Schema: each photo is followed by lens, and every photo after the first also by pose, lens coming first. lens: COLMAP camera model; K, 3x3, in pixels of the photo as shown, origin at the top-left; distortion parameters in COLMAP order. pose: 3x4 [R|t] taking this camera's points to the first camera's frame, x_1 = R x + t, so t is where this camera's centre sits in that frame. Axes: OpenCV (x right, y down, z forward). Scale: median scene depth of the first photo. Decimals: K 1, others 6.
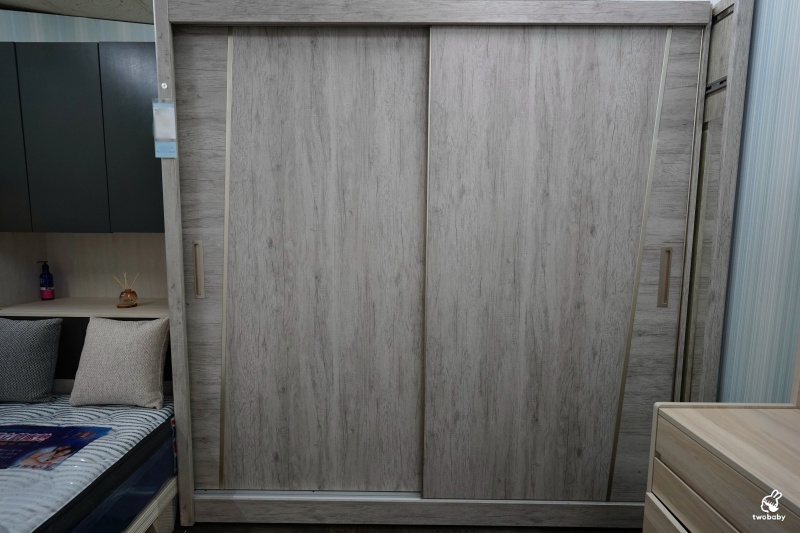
lens RADIAL K [[383.6, 0, 399.2], [0, 383.6, 265.5], [0, 0, 1]] dist [-0.004952, -0.000374]
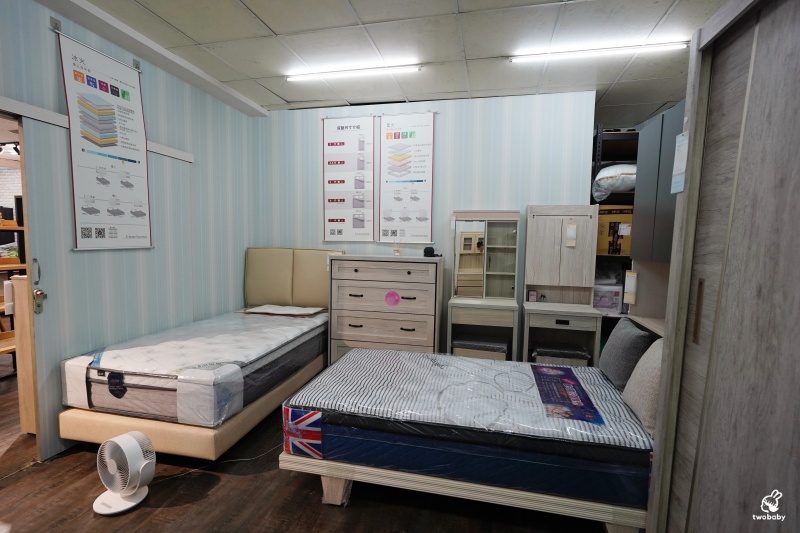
lens RADIAL K [[383.6, 0, 398.6], [0, 383.6, 270.3], [0, 0, 1]] dist [-0.004952, -0.000374]
pose [[-0.231176, 0.065463, -0.970707, 0.498370], [-0.123343, 0.987711, 0.095984, -0.083342], [0.965062, 0.141919, -0.220260, 0.517328]]
